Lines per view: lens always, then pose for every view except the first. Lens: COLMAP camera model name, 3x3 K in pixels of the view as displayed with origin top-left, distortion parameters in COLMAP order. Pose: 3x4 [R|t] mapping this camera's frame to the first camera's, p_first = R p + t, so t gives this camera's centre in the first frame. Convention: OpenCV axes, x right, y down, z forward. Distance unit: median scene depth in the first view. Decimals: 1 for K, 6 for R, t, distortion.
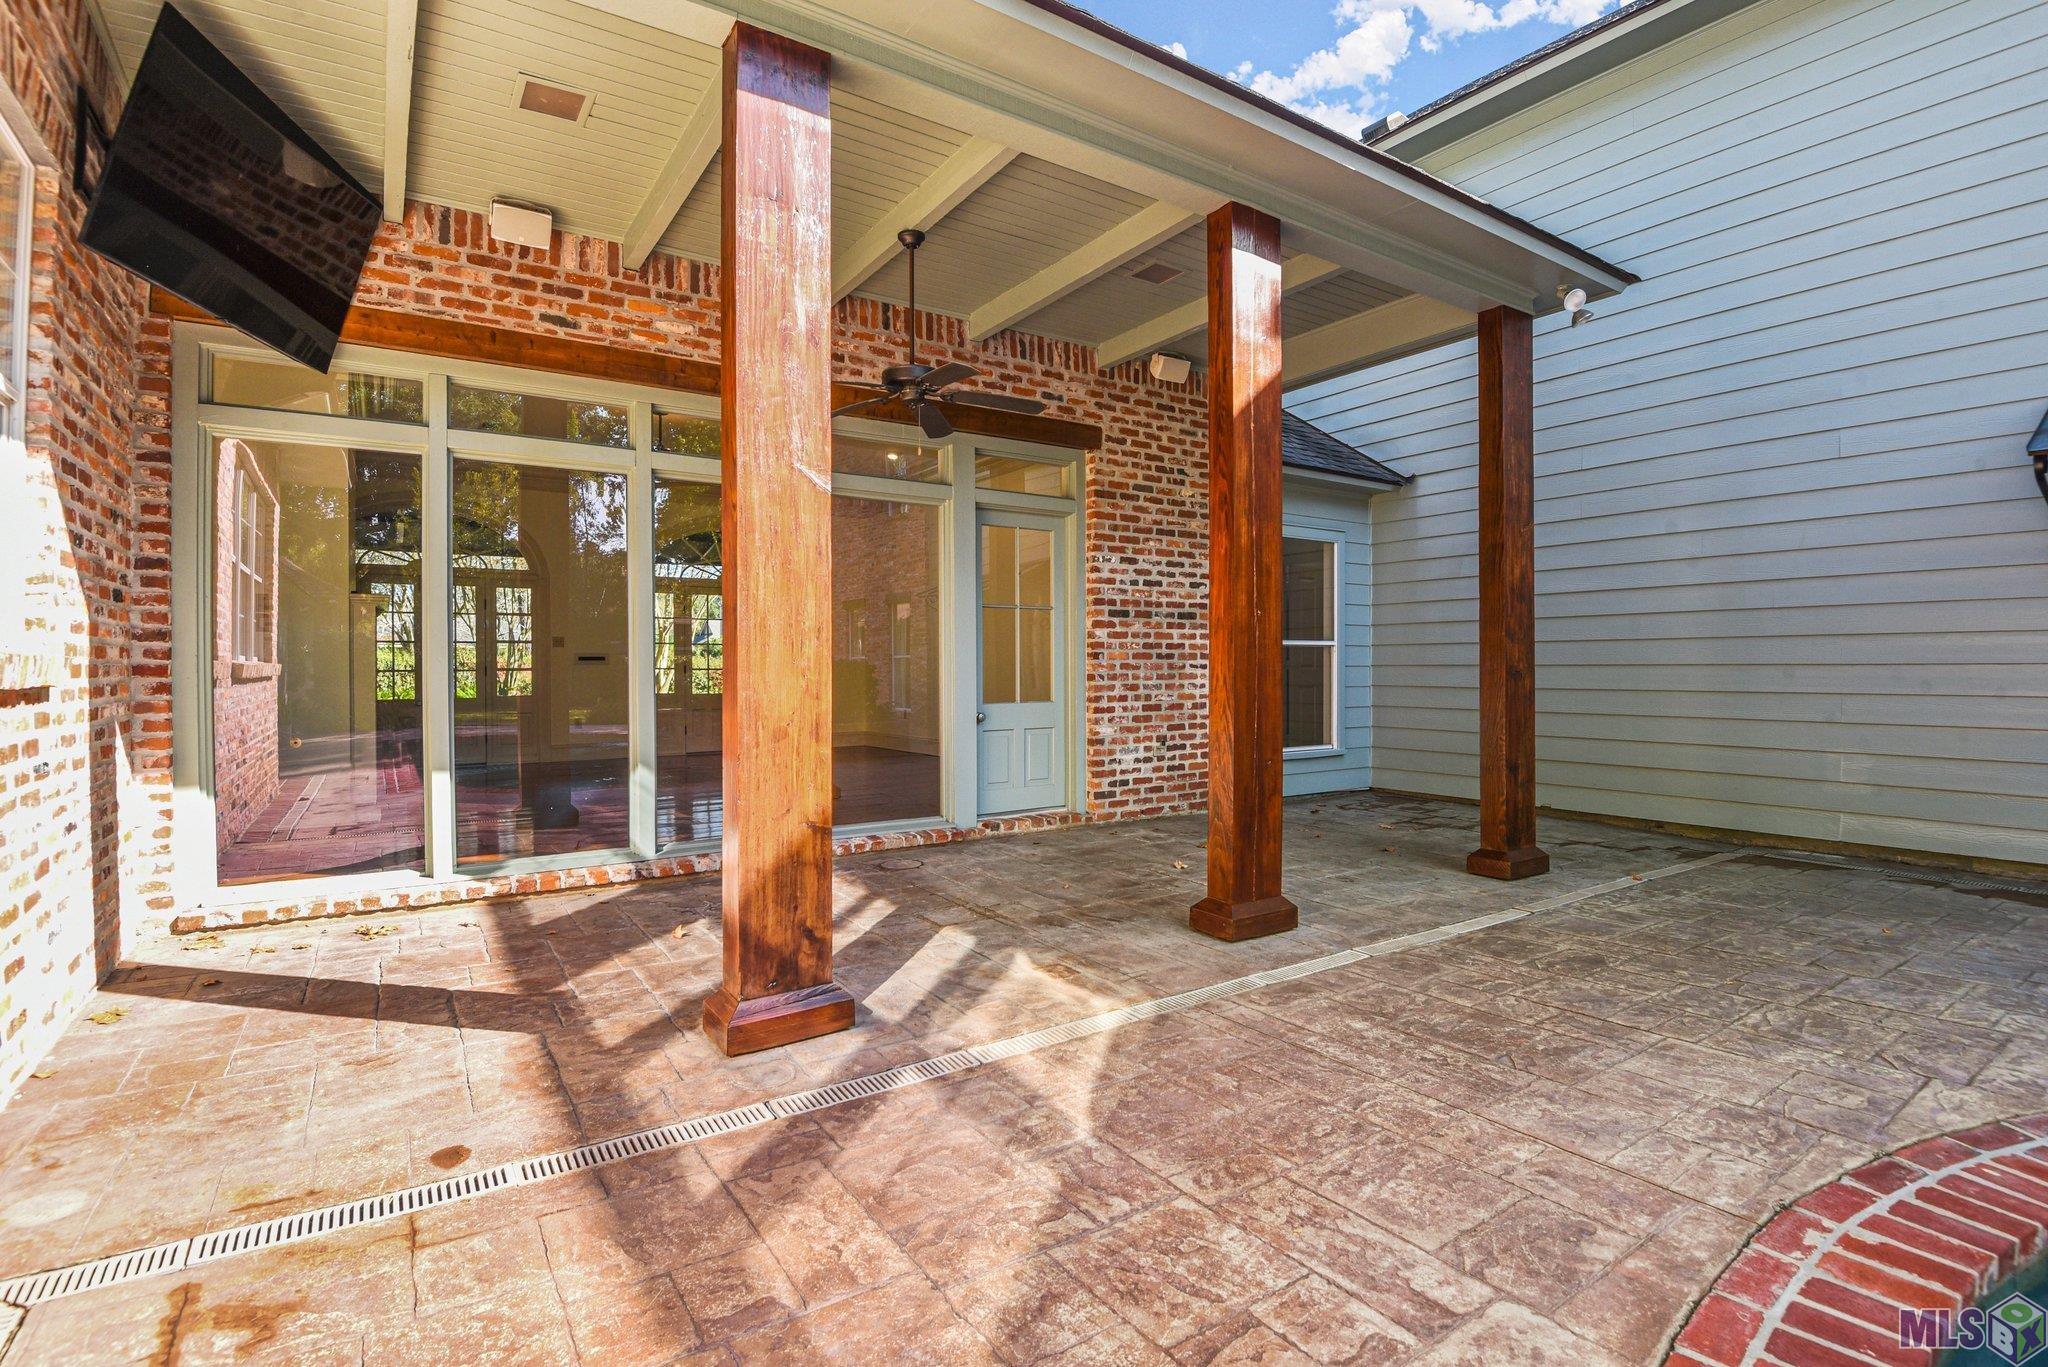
lens RADIAL K [[956.6, 0, 1033.1], [0, 956.6, 671.3], [0, 0, 1]] dist [-0.032811, -0.000262]
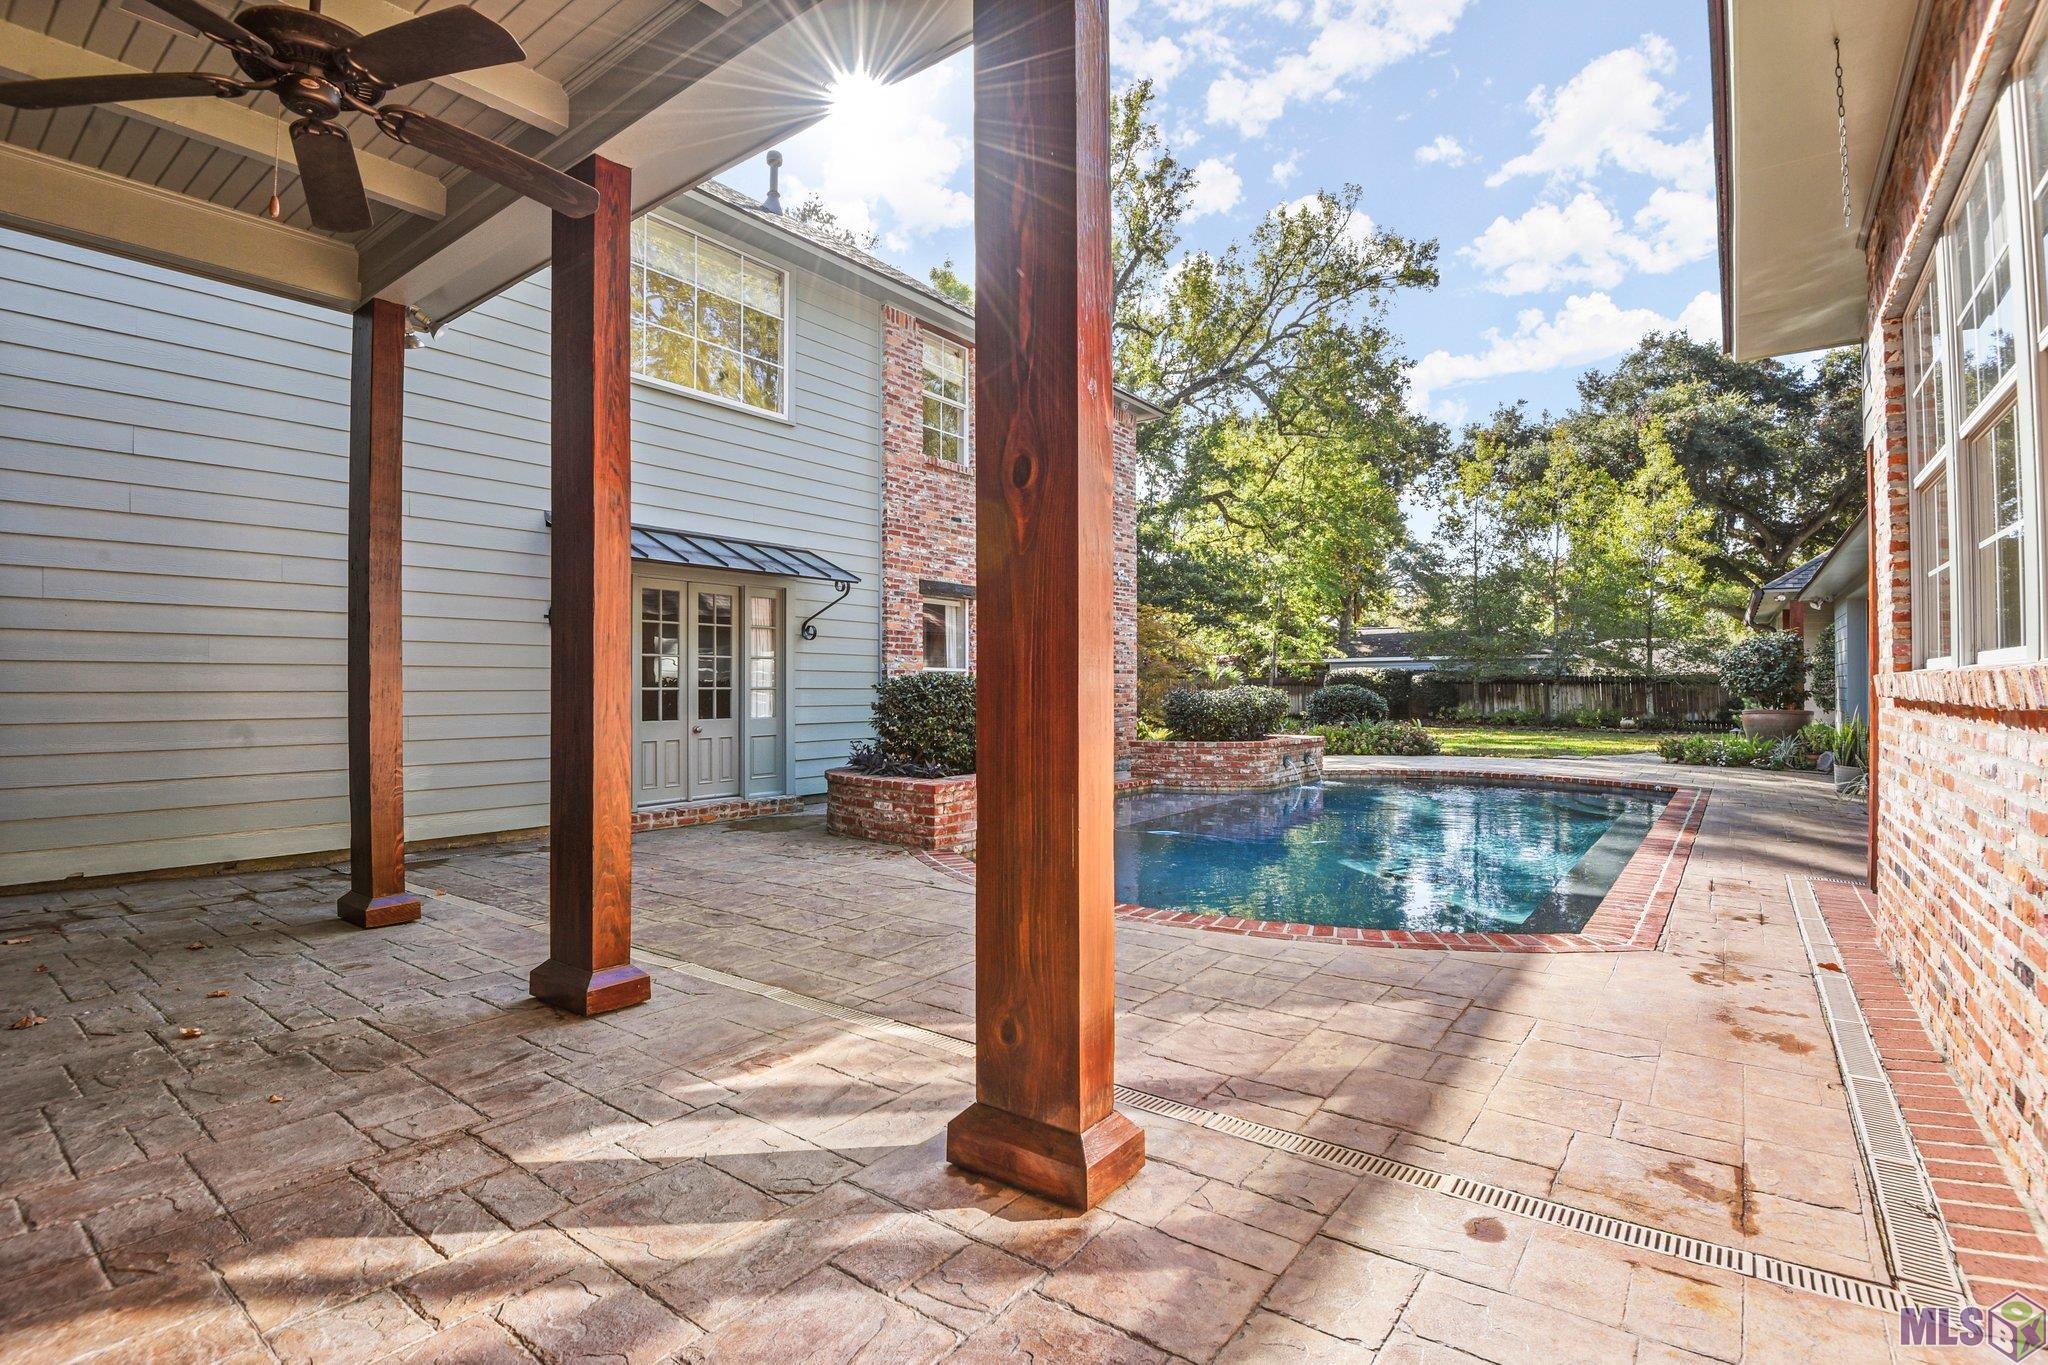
lens RADIAL K [[956.6, 0, 1033.1], [0, 956.6, 670.3], [0, 0, 1]] dist [-0.032811, -0.000262]
pose [[-0.319367, 0.019685, 0.947427, -0.910115], [0.013148, 0.999780, -0.016340, -0.004622], [-0.947540, 0.007238, -0.319556, 1.145531]]
